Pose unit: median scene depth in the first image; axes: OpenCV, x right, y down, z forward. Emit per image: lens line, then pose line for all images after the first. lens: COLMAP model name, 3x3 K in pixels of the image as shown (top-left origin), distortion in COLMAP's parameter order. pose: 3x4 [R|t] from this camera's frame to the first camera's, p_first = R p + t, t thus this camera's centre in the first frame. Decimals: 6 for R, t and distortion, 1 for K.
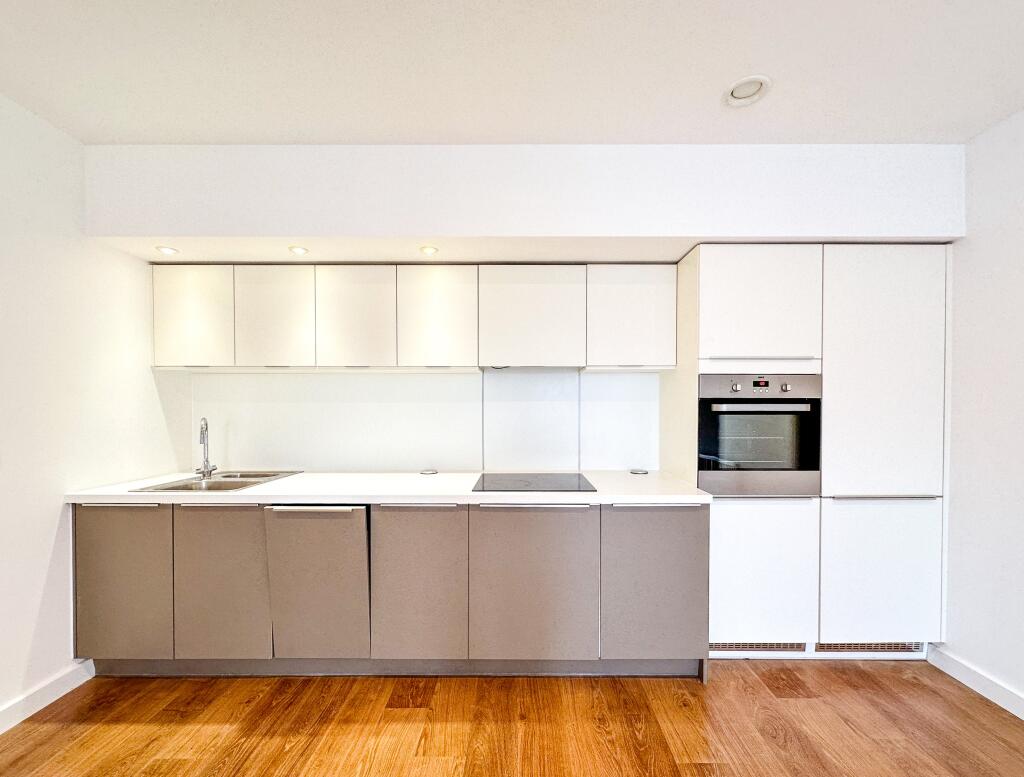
lens RADIAL K [[437.9, 0, 514.6], [0, 437.9, 421.8], [0, 0, 1]] dist [-0.001870, -0.000208]
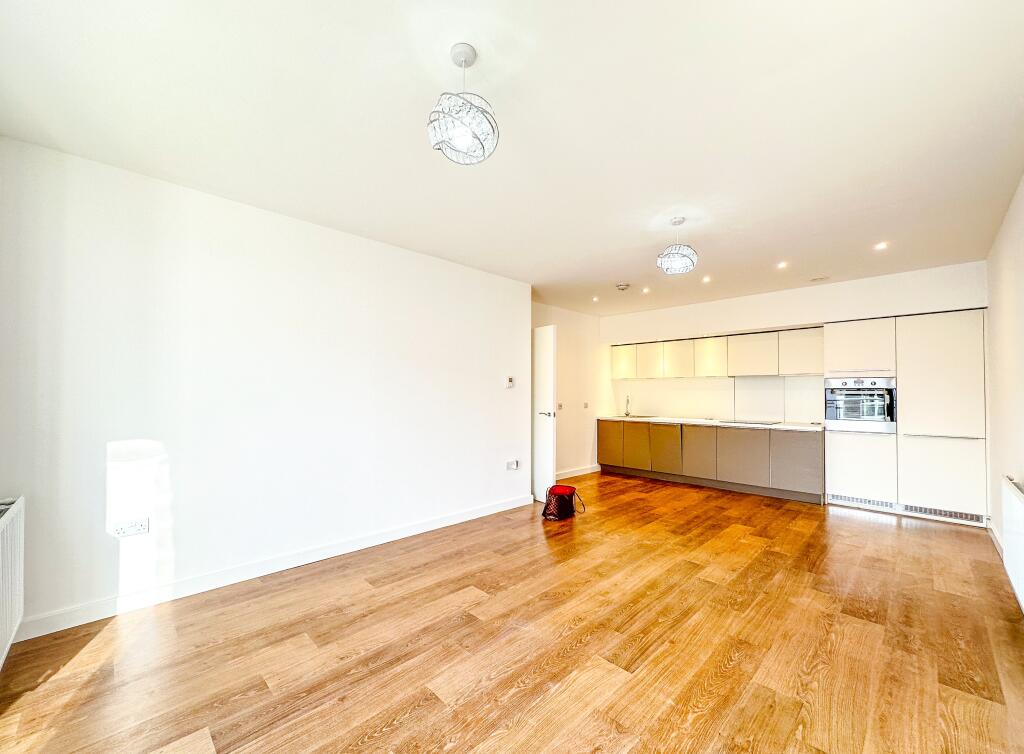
lens RADIAL K [[401.6, 0, 502.2], [0, 401.6, 386.7], [0, 0, 1]] dist [0.001396, 0.000223]
pose [[0.694692, -0.011037, -0.719223, 0.773115], [-0.022833, 0.999040, -0.037384, 0.059219], [0.718945, 0.042392, 0.693773, -1.758725]]
